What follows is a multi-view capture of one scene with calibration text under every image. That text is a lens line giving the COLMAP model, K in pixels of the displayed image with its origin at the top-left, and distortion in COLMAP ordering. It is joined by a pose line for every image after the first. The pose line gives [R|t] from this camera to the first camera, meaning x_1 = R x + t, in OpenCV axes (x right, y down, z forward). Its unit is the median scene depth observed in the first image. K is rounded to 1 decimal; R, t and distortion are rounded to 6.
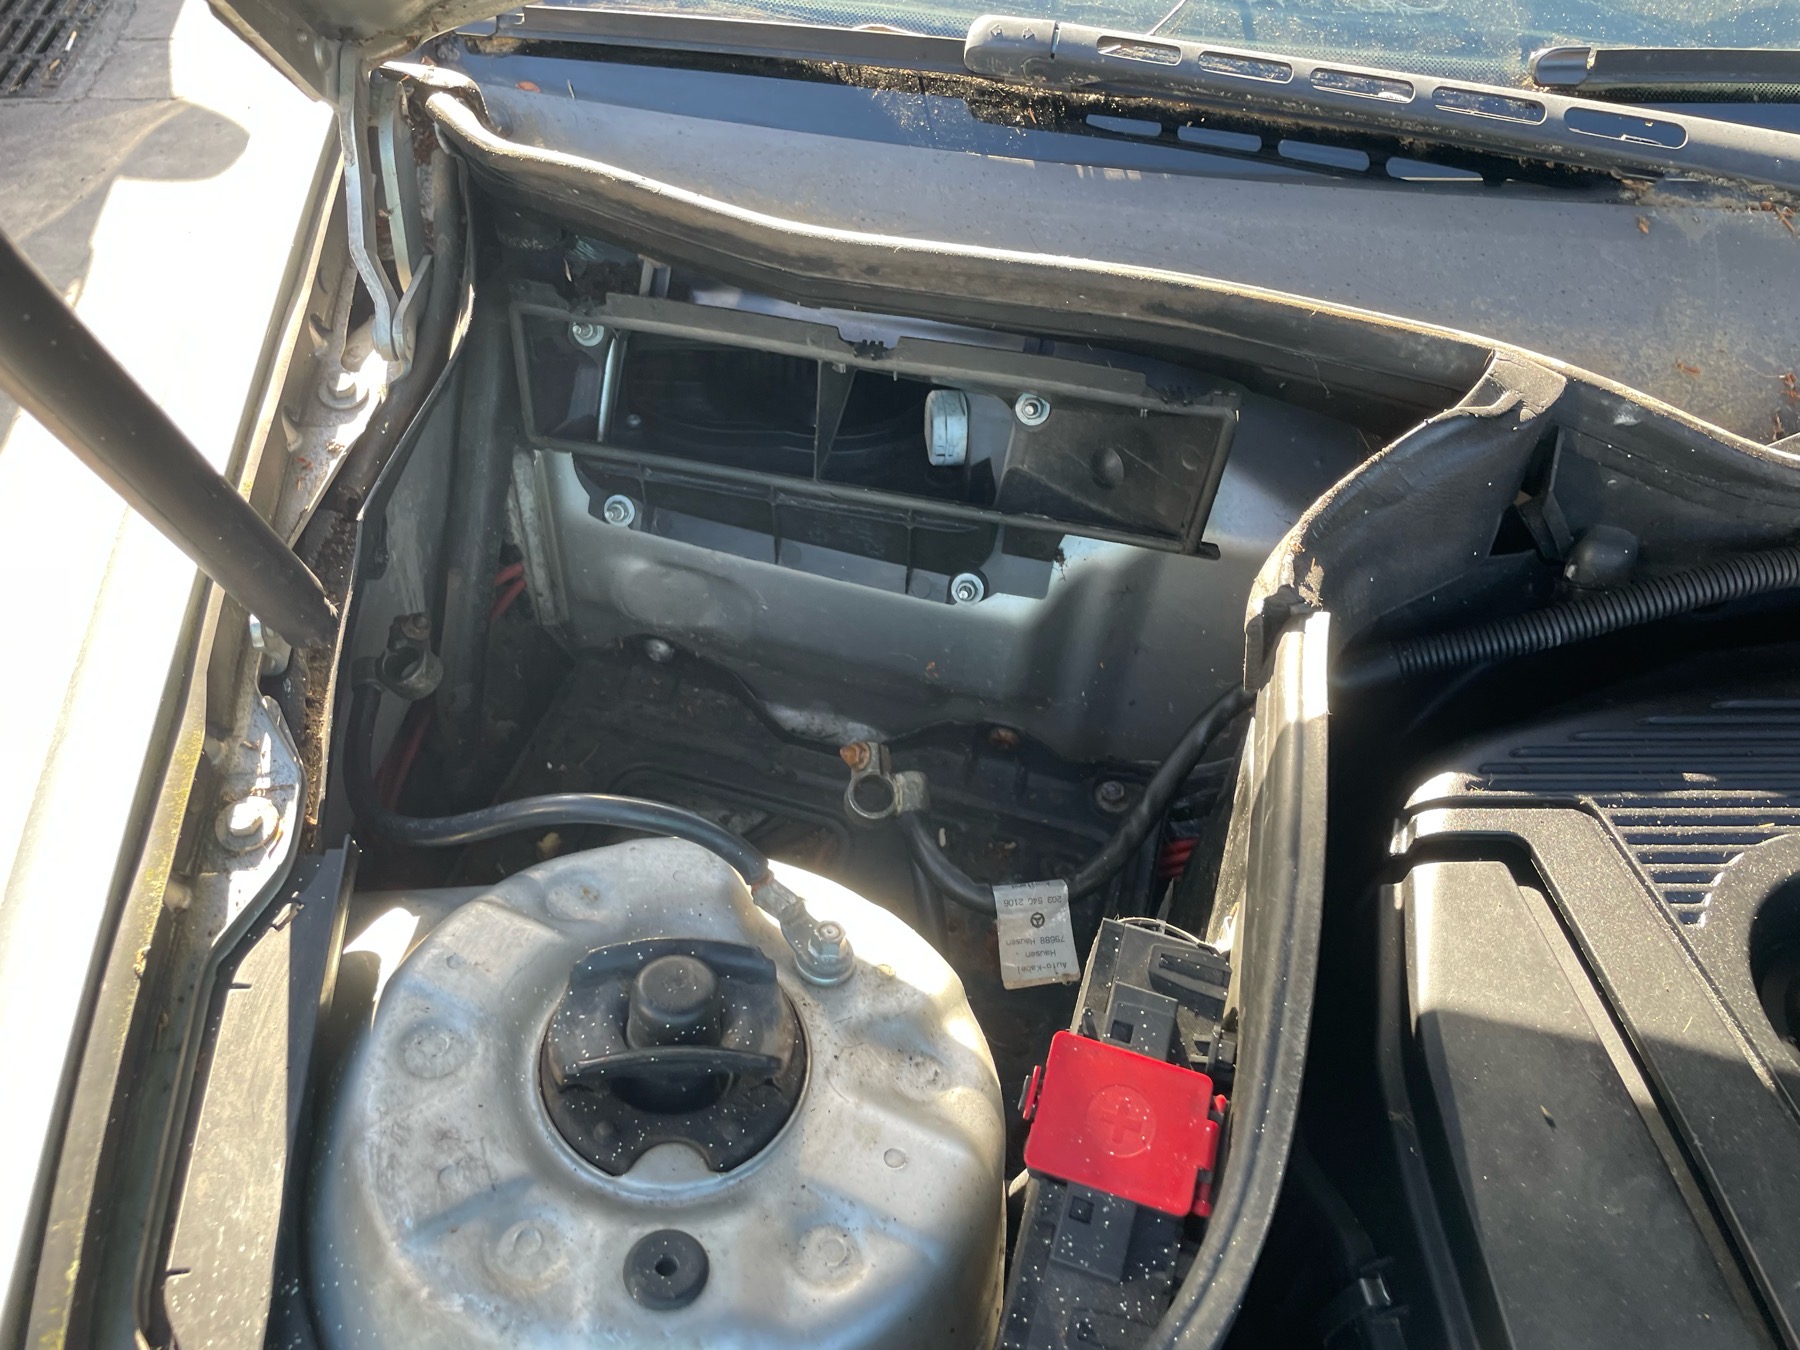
lens RADIAL K [[1356.1, 0, 895.8], [0, 1356.1, 678.2], [0, 0, 1]] dist [0.076087, -0.104027]
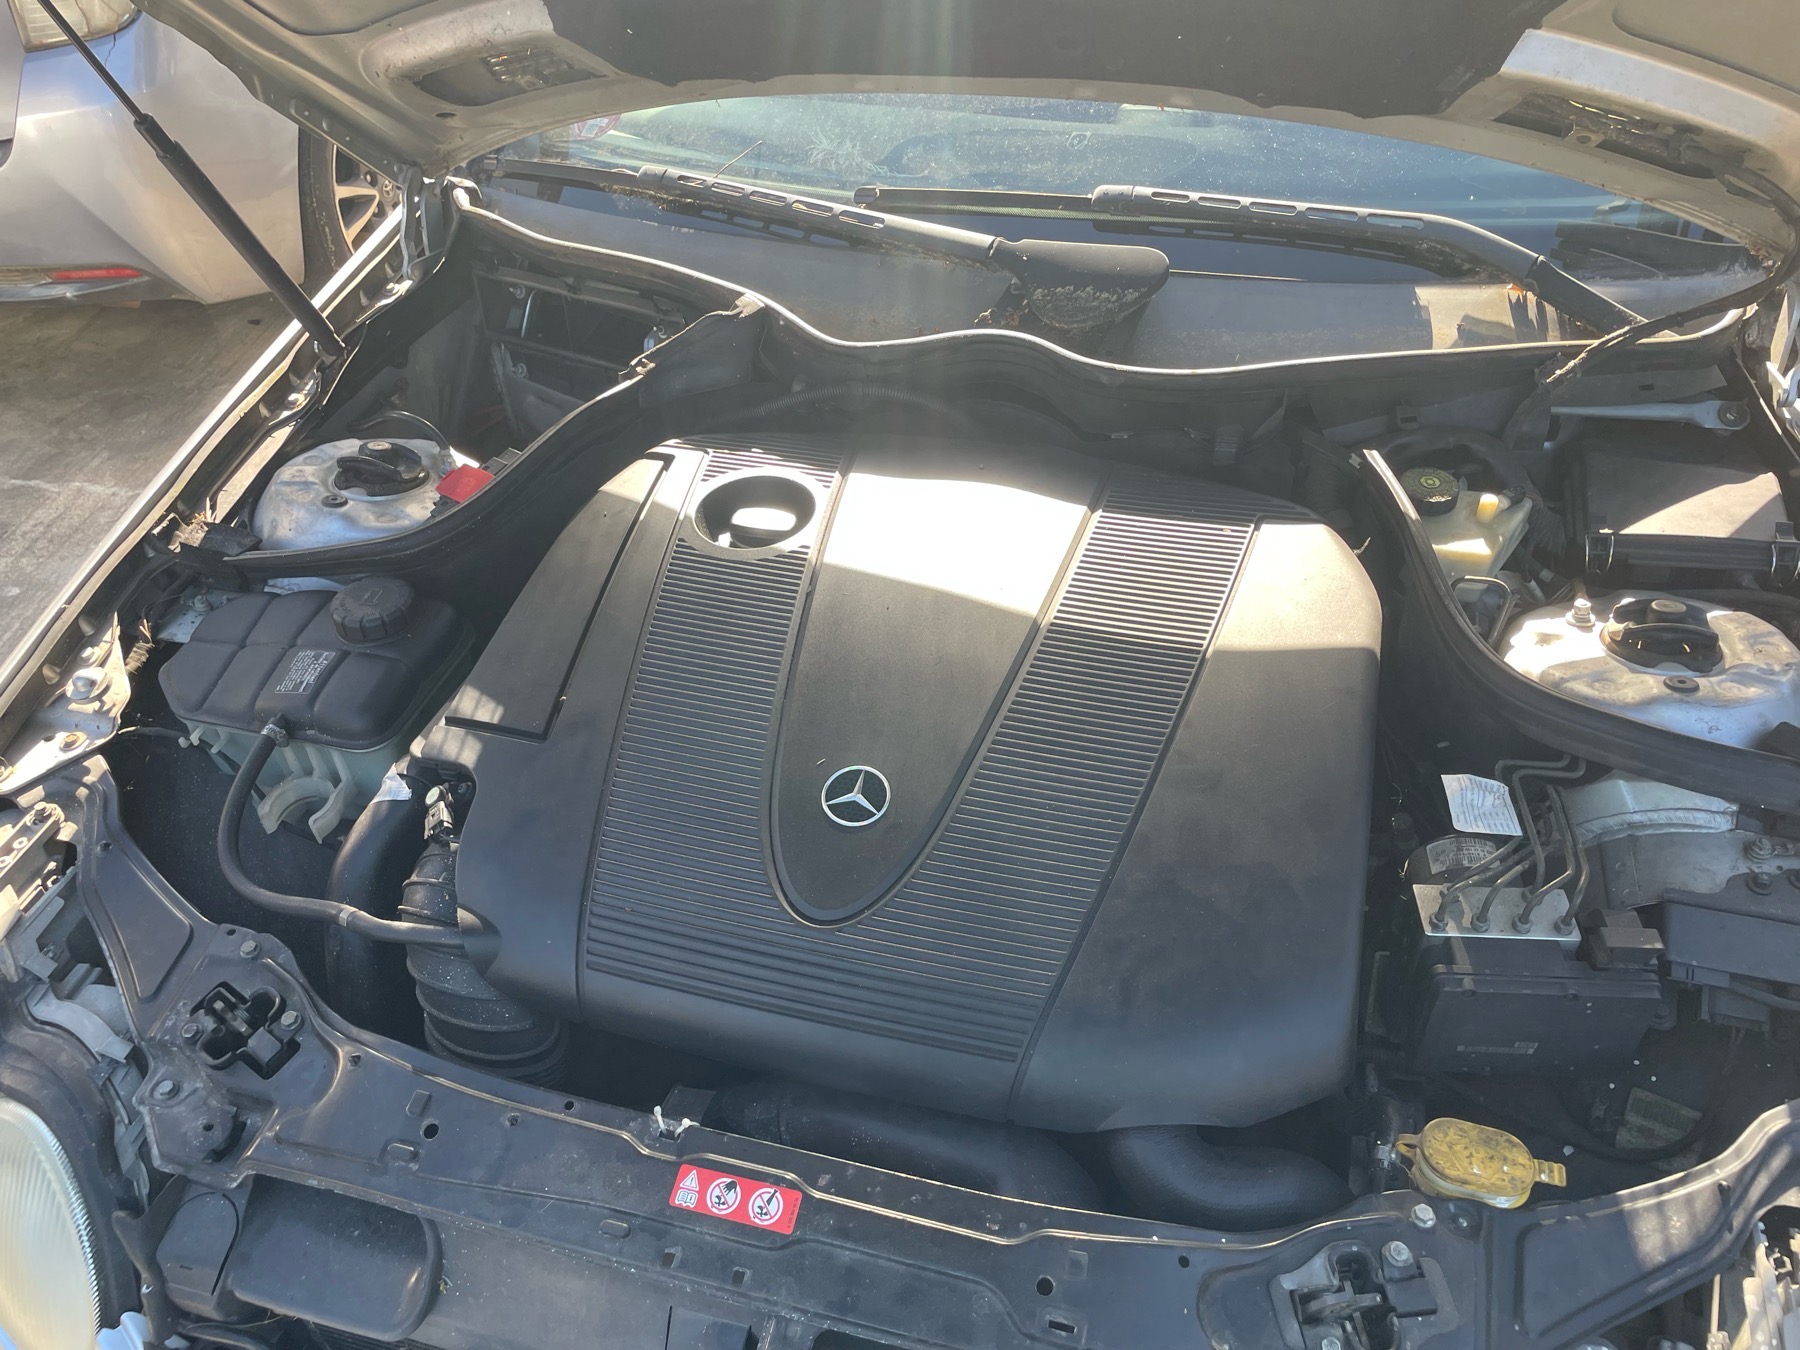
lens RADIAL K [[1356.1, 0, 895.8], [0, 1356.1, 678.2], [0, 0, 1]] dist [0.076087, -0.104027]
pose [[0.939706, 0.146494, -0.309017, 1.354907], [-0.182098, 0.979194, -0.089552, 0.548923], [0.289469, 0.140424, 0.946831, -1.058351]]
